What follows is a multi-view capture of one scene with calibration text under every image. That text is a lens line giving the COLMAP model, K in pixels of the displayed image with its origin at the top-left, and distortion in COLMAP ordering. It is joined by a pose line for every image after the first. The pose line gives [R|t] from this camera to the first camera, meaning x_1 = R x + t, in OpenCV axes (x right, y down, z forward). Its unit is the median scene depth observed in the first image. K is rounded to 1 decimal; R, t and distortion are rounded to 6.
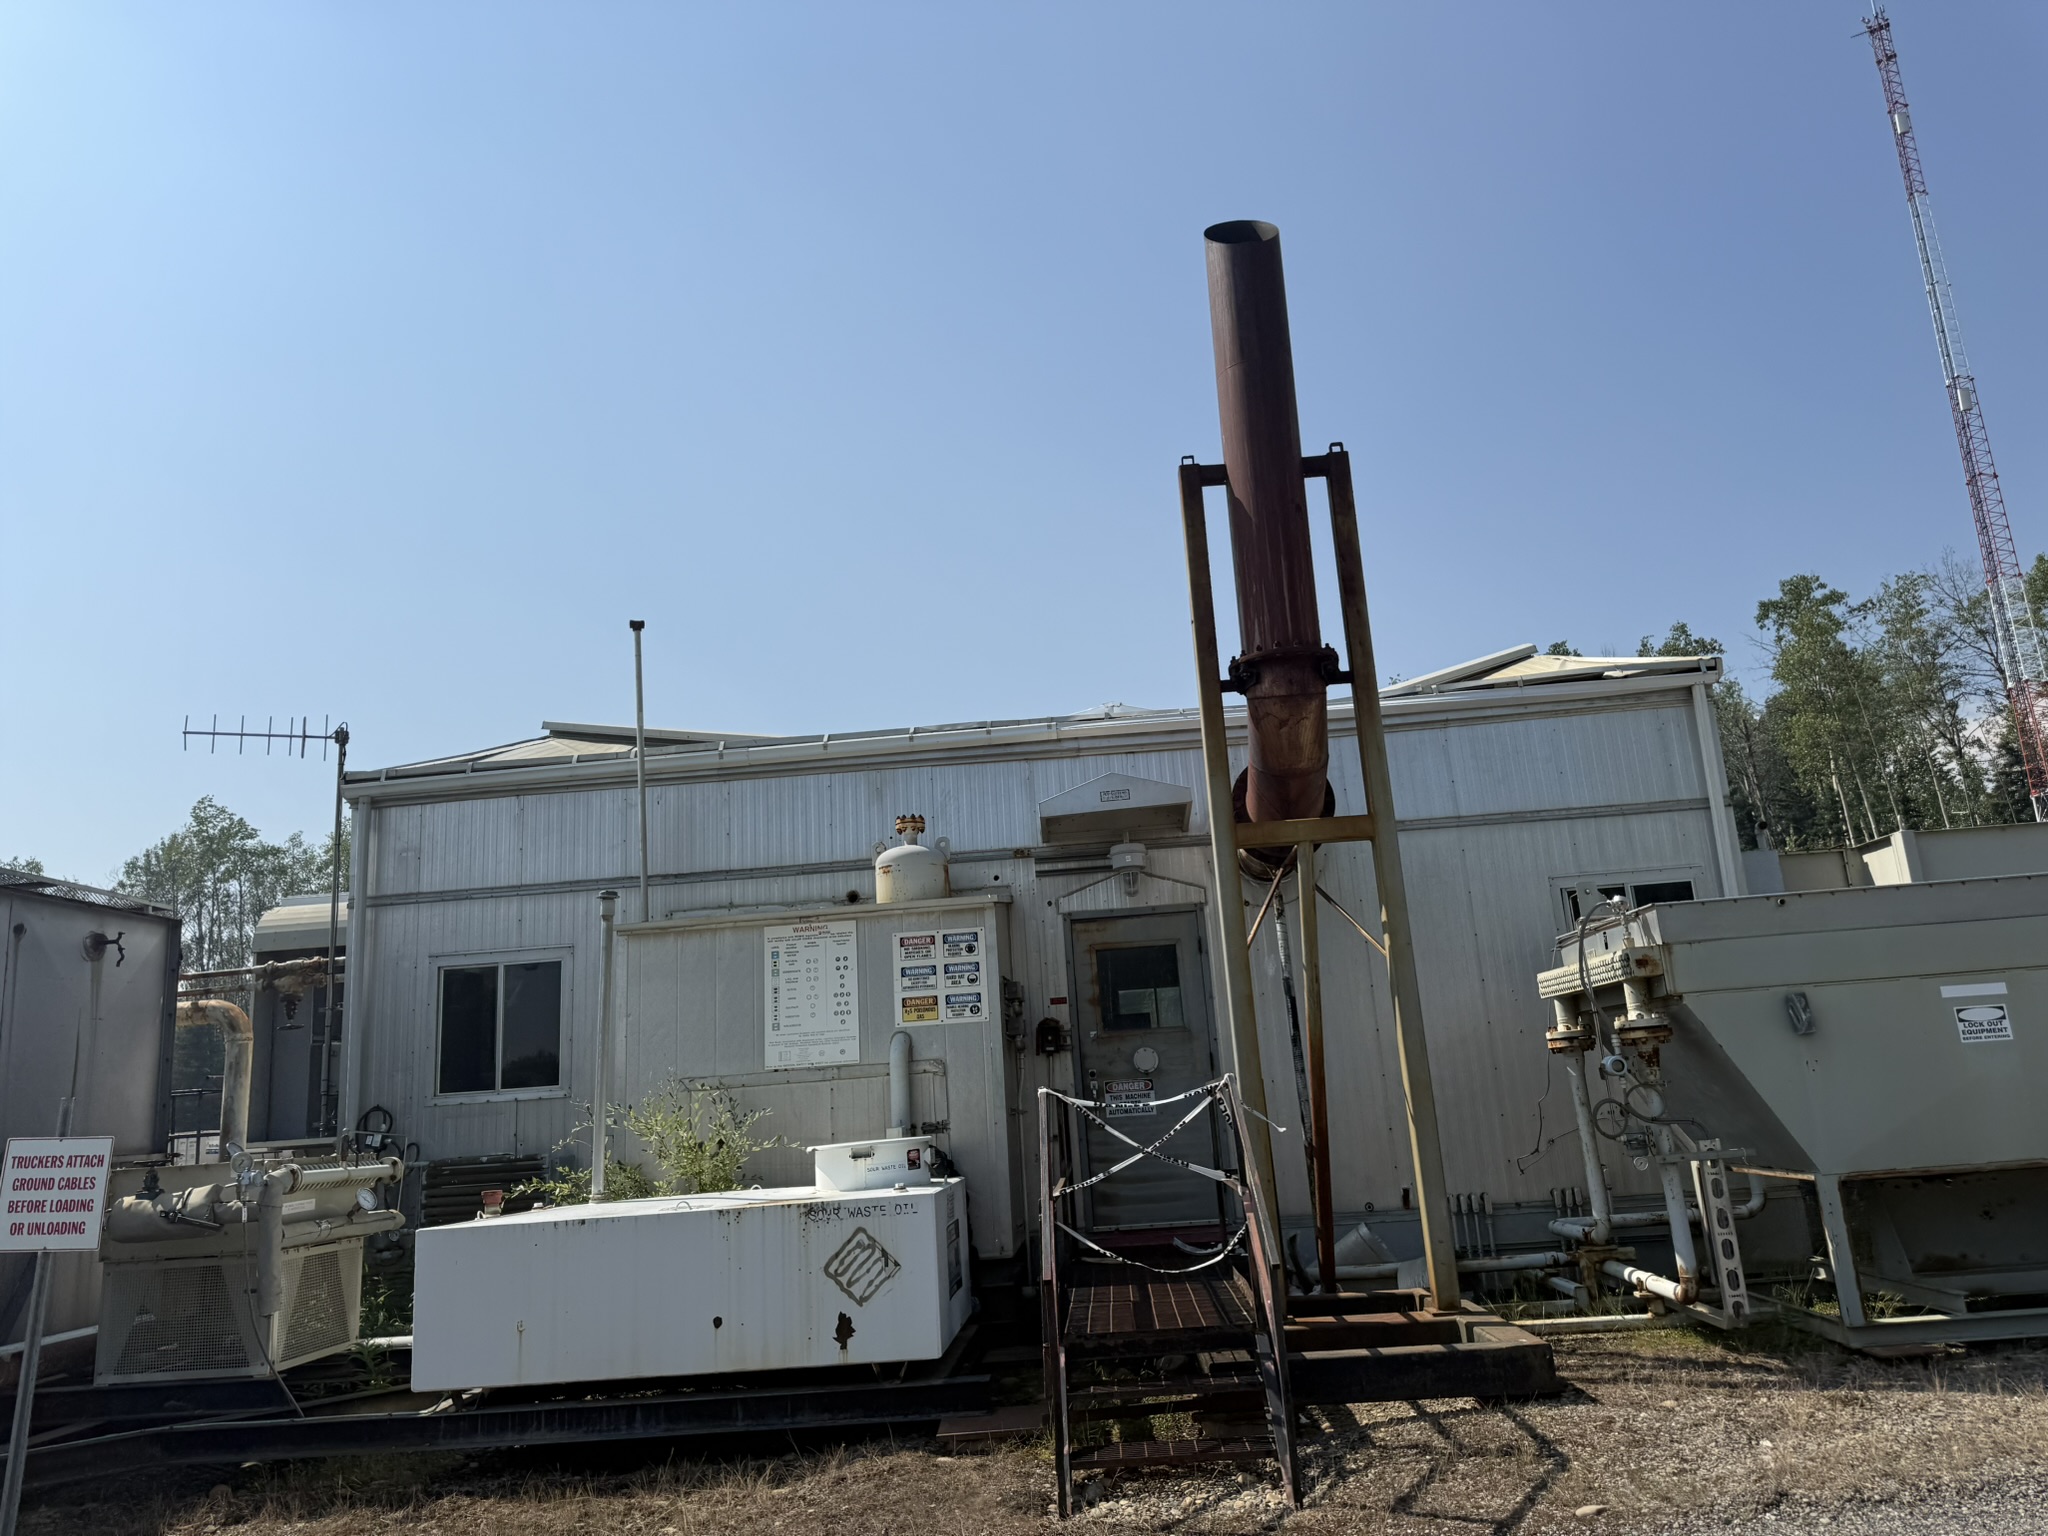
lens RADIAL K [[1411.0, 0, 1035.5], [0, 1411.0, 781.6], [0, 0, 1]] dist [0.136279, -0.167554]
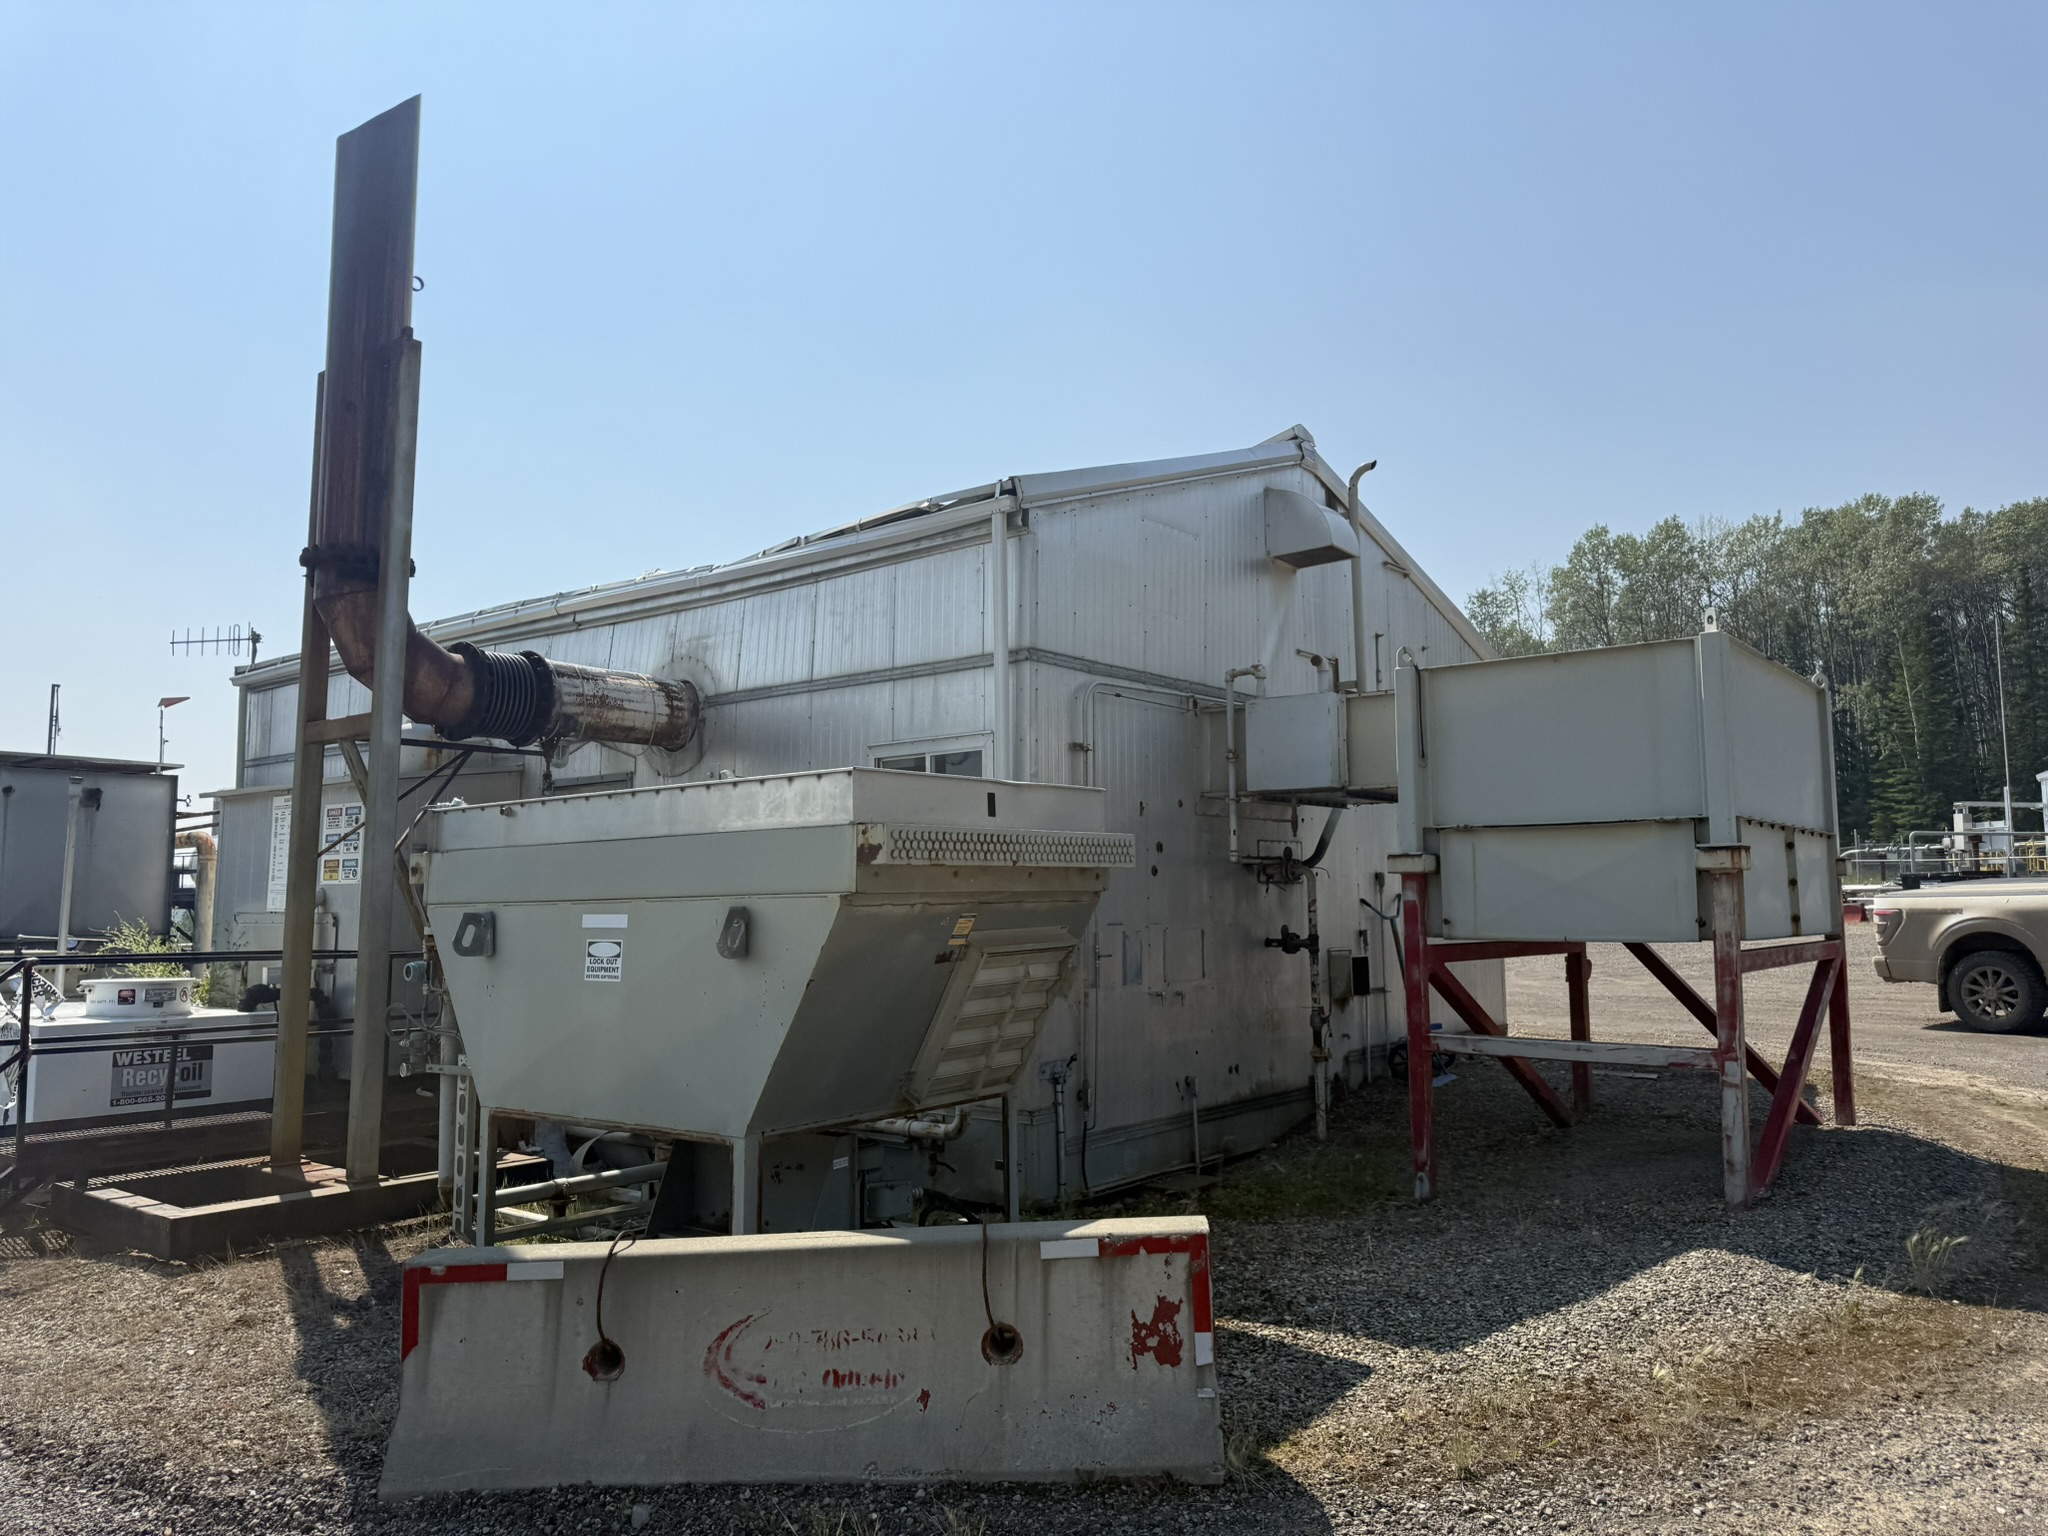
lens RADIAL K [[1418.3, 0, 1028.2], [0, 1418.3, 752.2], [0, 0, 1]] dist [0.117259, -0.159996]
pose [[0.815928, 0.000838, -0.578152, 1.072701], [0.079638, 0.990304, 0.113827, -0.025915], [0.572642, -0.138917, 0.807950, 0.374837]]
